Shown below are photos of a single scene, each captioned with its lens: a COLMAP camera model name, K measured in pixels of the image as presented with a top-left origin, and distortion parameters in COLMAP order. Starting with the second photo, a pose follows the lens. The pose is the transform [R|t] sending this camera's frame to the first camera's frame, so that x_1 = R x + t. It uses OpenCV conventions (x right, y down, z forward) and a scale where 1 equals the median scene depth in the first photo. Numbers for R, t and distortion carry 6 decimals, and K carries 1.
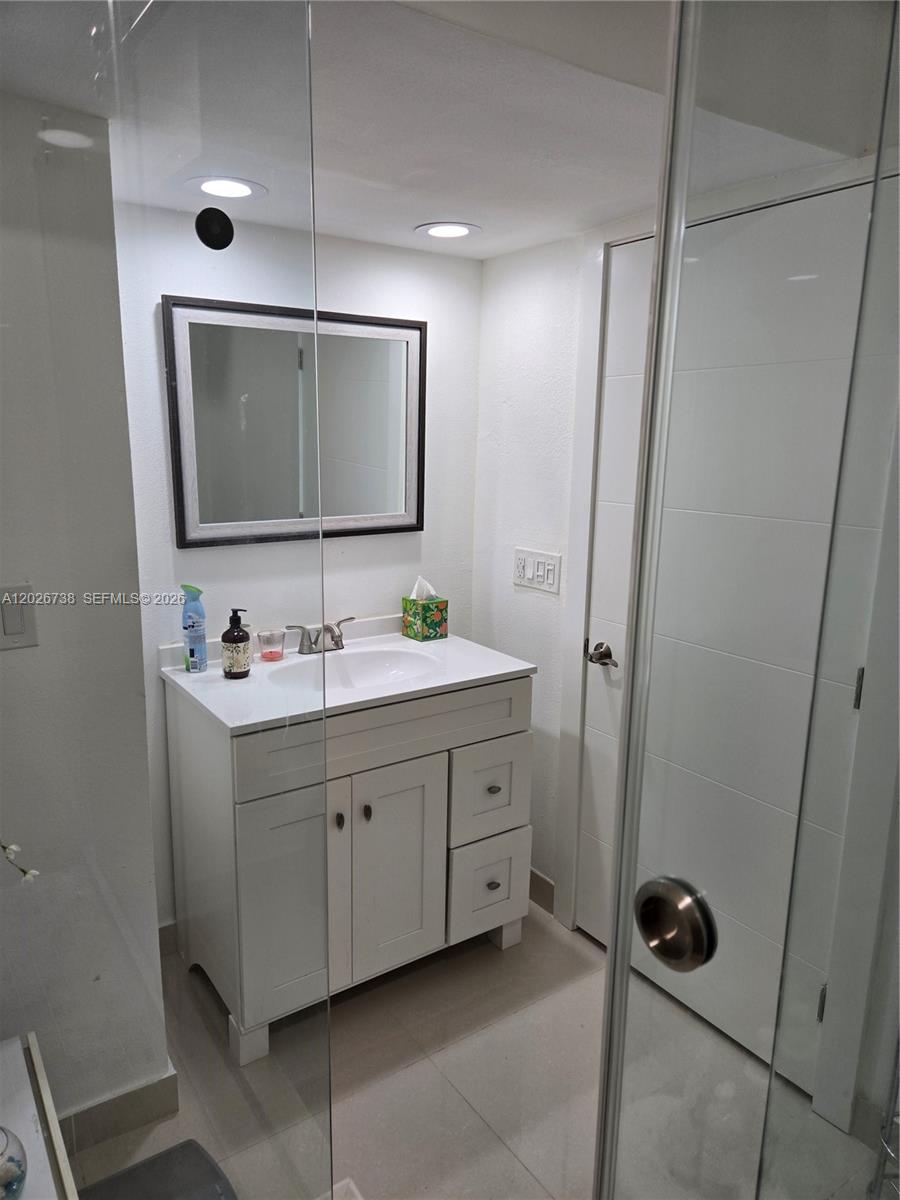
lens RADIAL K [[801.2, 0, 448.0], [0, 801.2, 602.8], [0, 0, 1]] dist [0.066961, -0.059328]
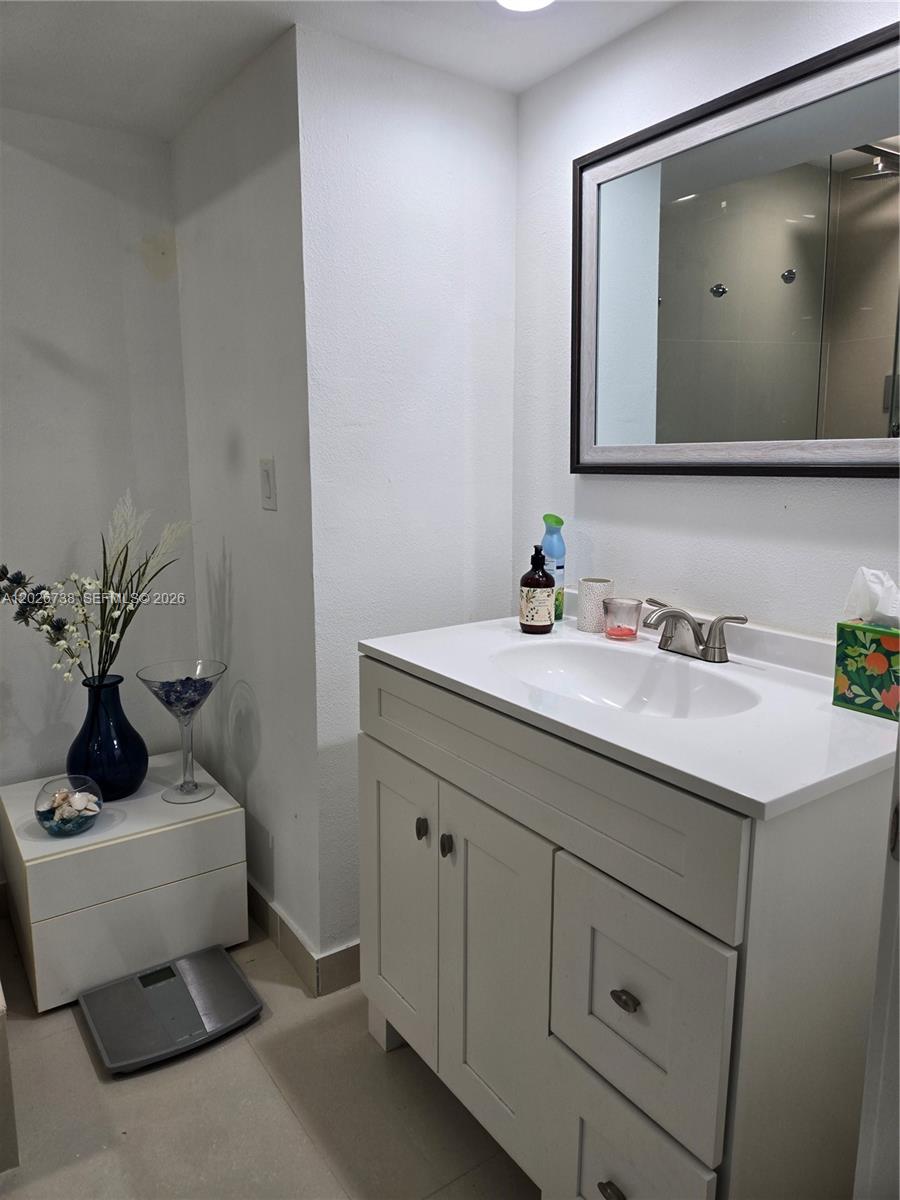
lens RADIAL K [[801.2, 0, 447.8], [0, 801.2, 591.0], [0, 0, 1]] dist [0.066961, -0.059328]
pose [[0.008641, 0.155174, -0.987849, 0.447230], [-0.210205, 0.966094, 0.149918, -0.042045], [0.977619, 0.206356, 0.040967, 0.767339]]
